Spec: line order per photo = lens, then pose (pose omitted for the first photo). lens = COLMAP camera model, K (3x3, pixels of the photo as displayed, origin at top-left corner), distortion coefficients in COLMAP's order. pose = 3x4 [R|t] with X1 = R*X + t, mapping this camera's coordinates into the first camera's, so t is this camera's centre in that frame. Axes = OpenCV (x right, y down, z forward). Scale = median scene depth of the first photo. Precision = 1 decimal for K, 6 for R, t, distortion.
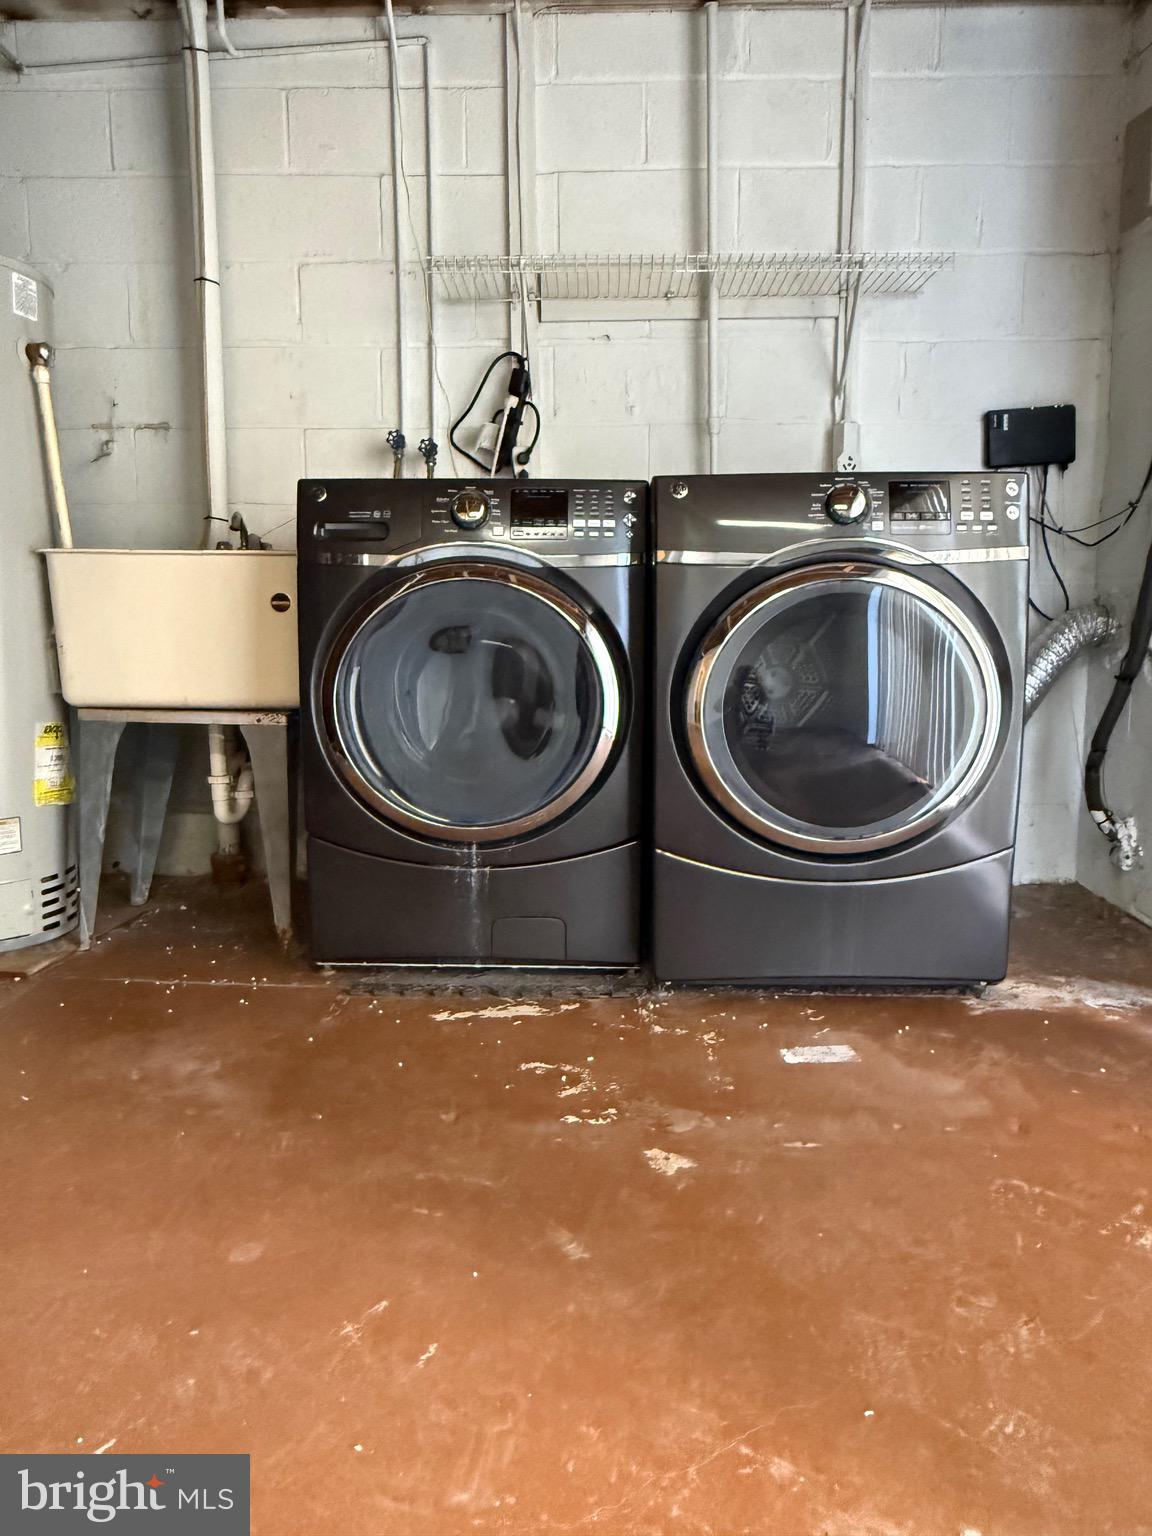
lens RADIAL K [[1056.6, 0, 576.0], [0, 1056.6, 768.0], [0, 0, 1]] dist [-0.006125, -0.000696]
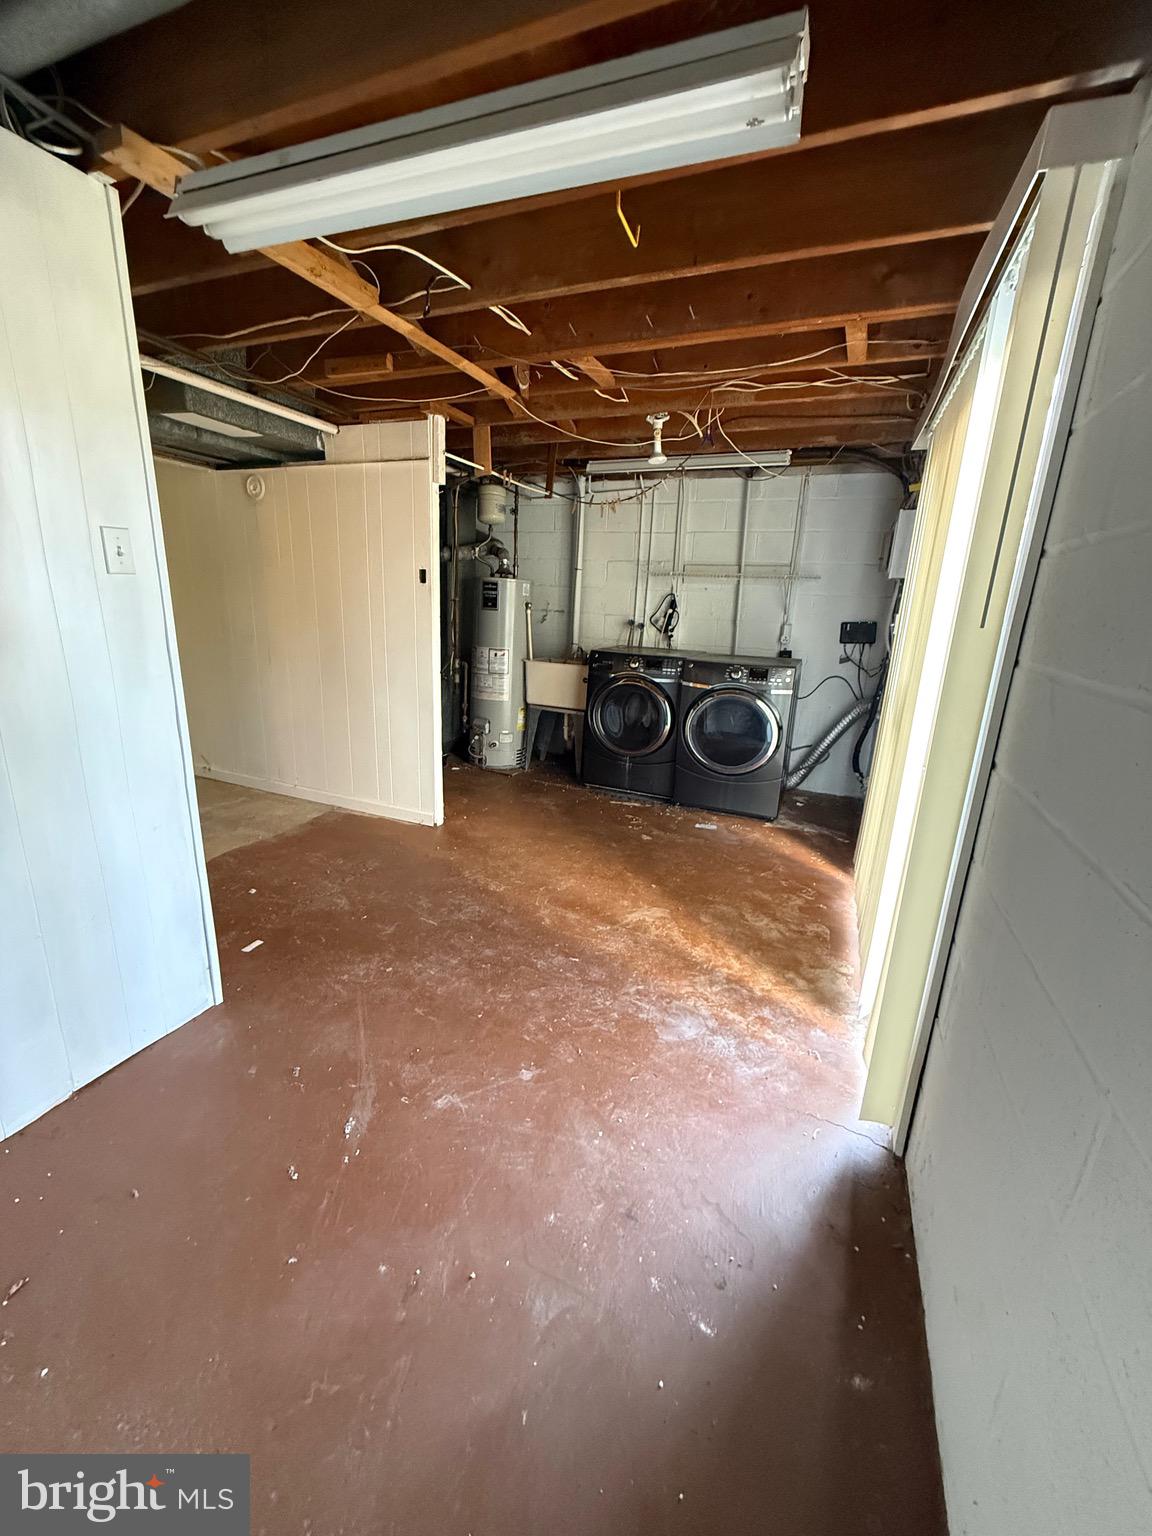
lens RADIAL K [[612.8, 0, 576.4], [0, 612.8, 764.8], [0, 0, 1]] dist [-0.001240, 0.000302]
pose [[0.931148, 0.133131, -0.339470, 0.430513], [-0.095191, 0.987435, 0.126140, -0.139392], [0.351998, -0.085140, 0.932120, -0.950369]]
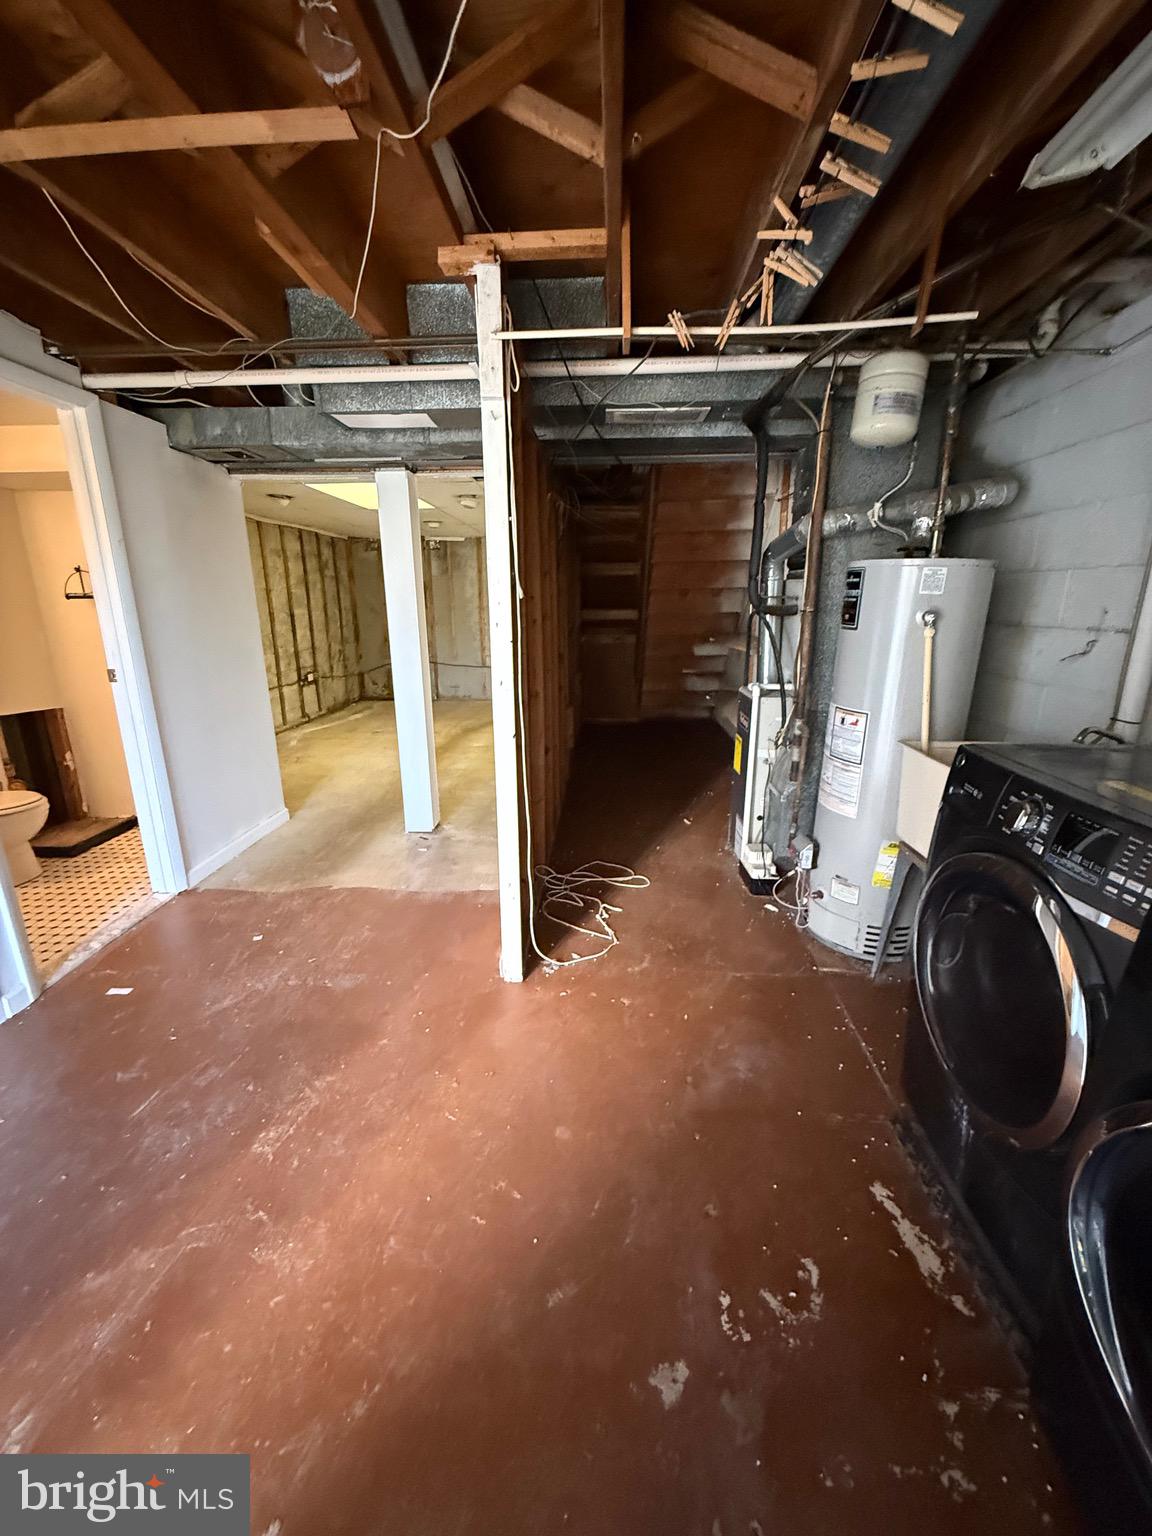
lens RADIAL K [[612.8, 0, 576.4], [0, 612.8, 764.8], [0, 0, 1]] dist [-0.001240, 0.000302]
pose [[-0.030377, 0.255571, -0.966313, 0.422291], [-0.142873, 0.955722, 0.257261, -0.352812], [0.989275, 0.145875, 0.007483, 0.531014]]
